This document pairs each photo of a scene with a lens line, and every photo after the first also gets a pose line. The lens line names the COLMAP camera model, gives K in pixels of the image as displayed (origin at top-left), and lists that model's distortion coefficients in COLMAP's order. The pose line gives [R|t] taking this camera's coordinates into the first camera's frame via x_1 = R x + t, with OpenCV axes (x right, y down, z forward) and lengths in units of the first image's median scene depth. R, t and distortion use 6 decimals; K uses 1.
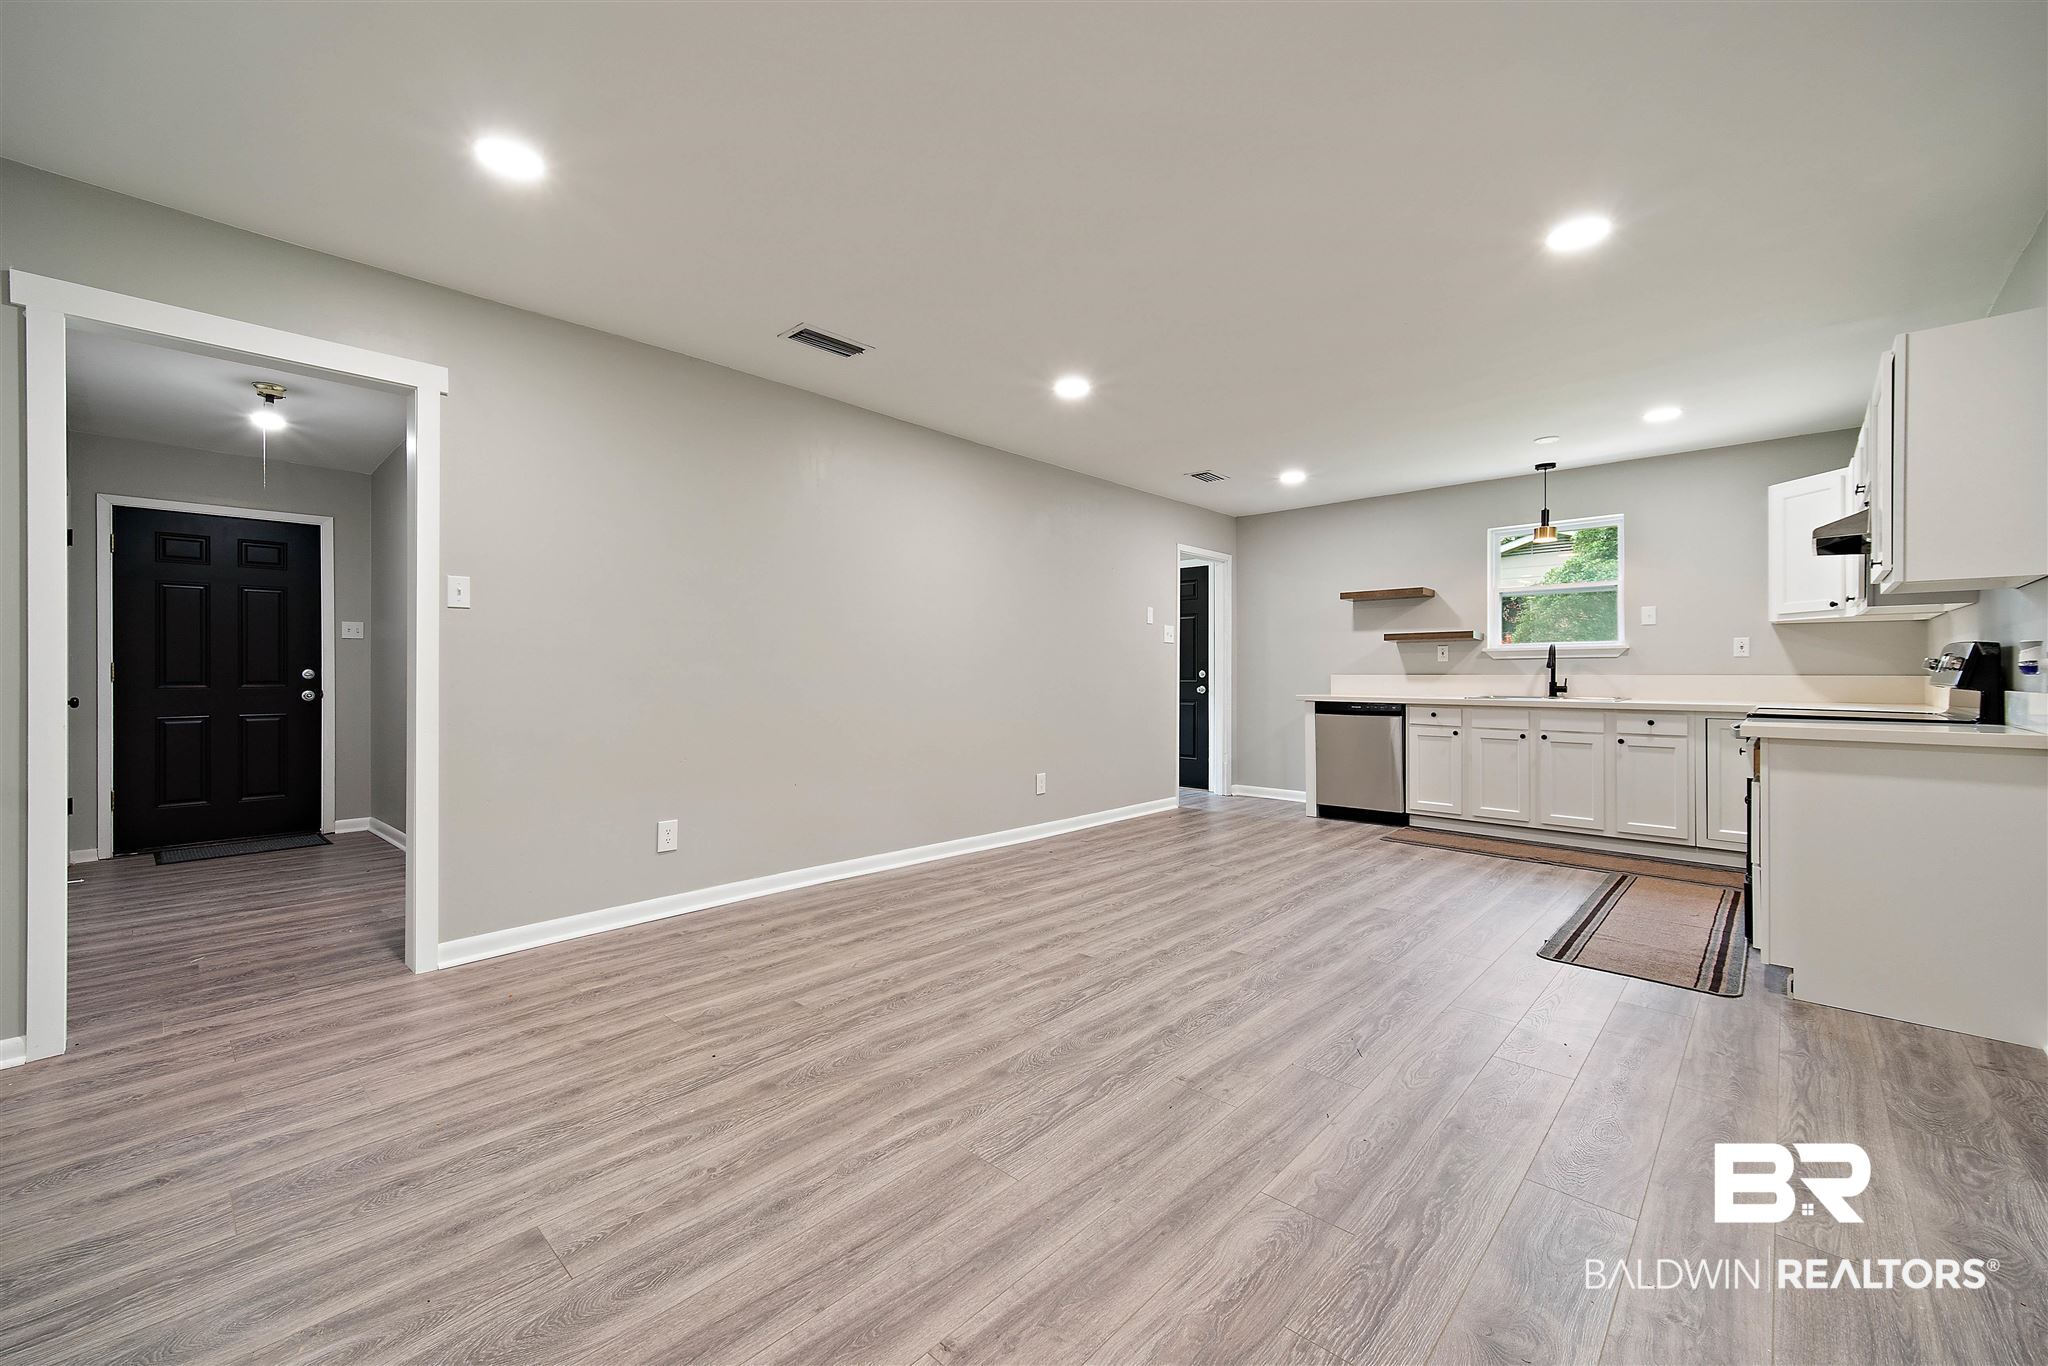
lens RADIAL K [[826.0, 0, 1024.0], [0, 826.0, 683.0], [0, 0, 1]] dist [0.024353, -0.010249]
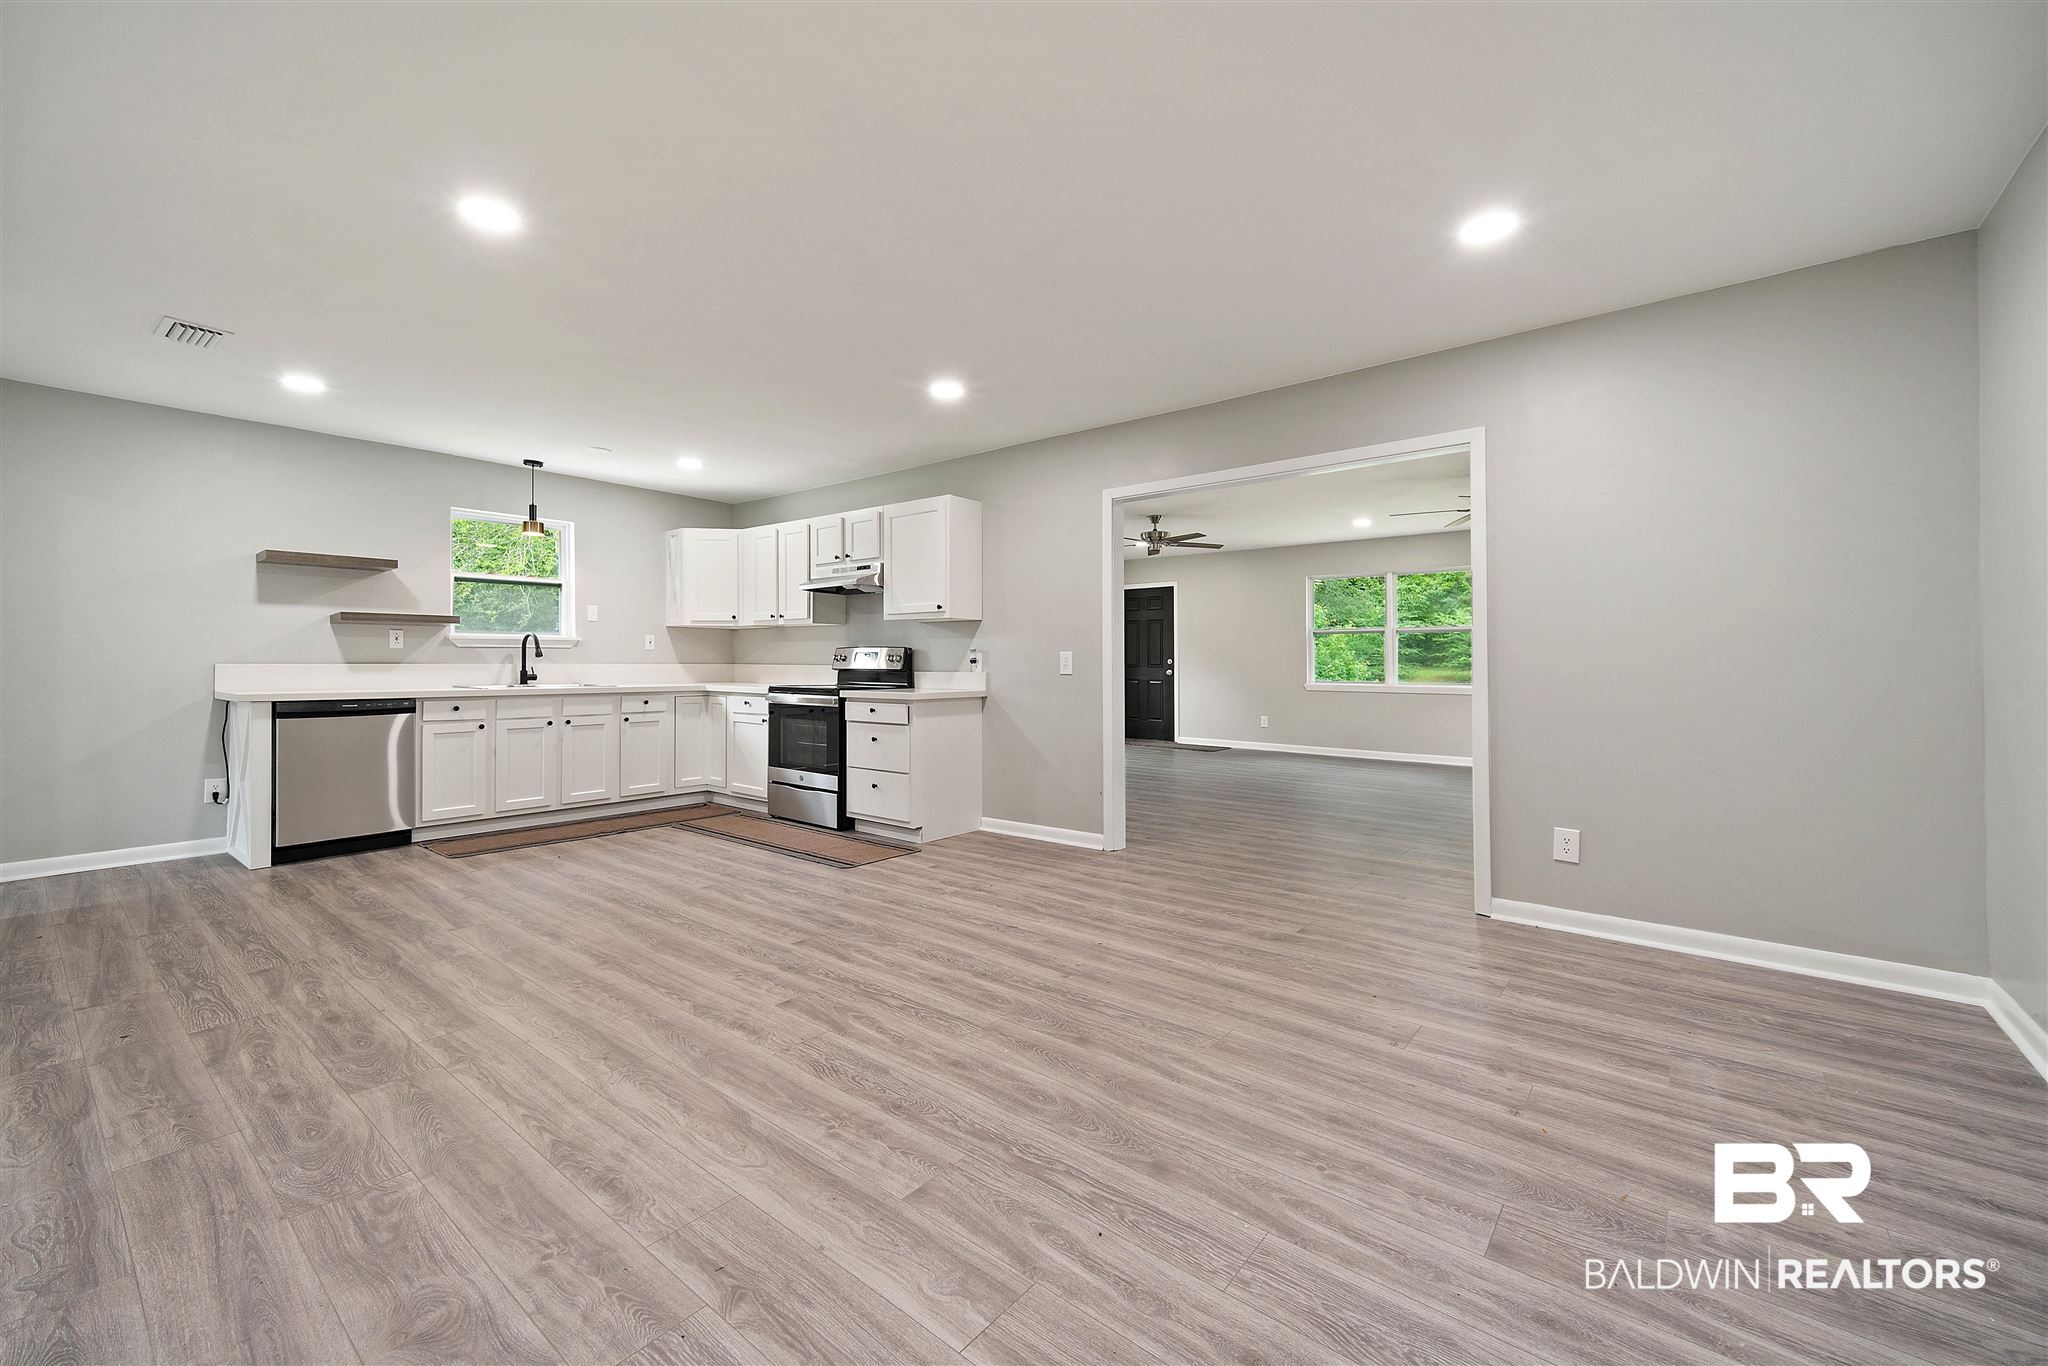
lens RADIAL K [[813.8, 0, 1019.9], [0, 813.8, 665.5], [0, 0, 1]] dist [0.001557, 0.000037]
pose [[-0.067563, -0.004304, 0.997706, -0.810255], [0.012586, 0.999907, 0.005166, -0.009874], [-0.997636, 0.012906, -0.067503, 0.877093]]
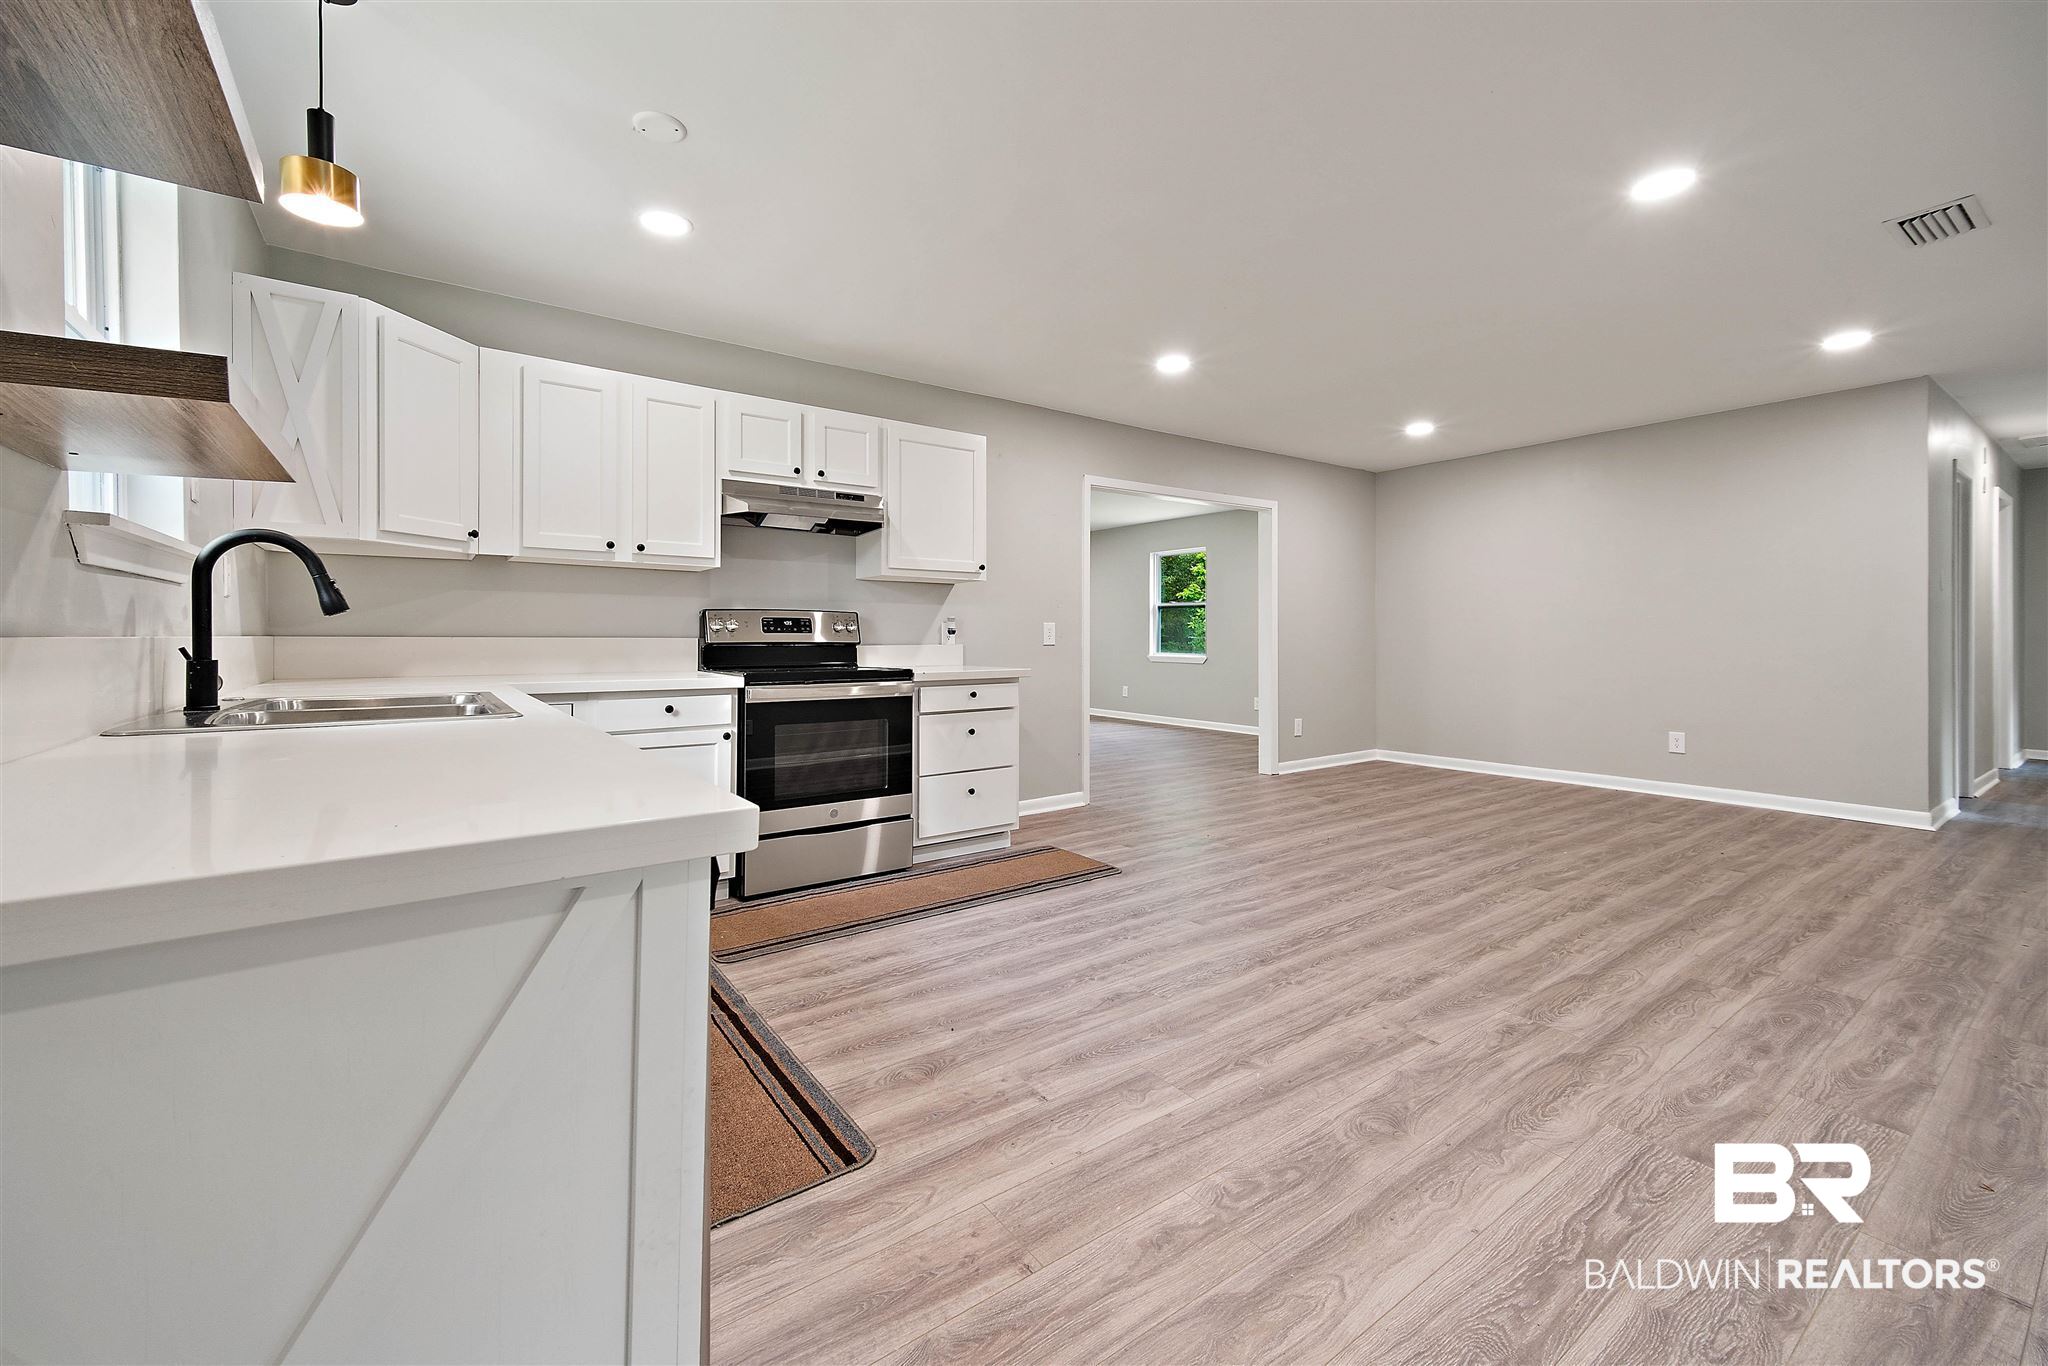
lens RADIAL K [[828.0, 0, 1030.9], [0, 828.0, 636.2], [0, 0, 1]] dist [0.023738, 0.000137]
pose [[-0.981757, -0.006946, 0.190012, 0.266319], [-0.003699, 0.999841, 0.017437, -0.025775], [-0.190103, 0.016416, -0.981627, 2.055217]]
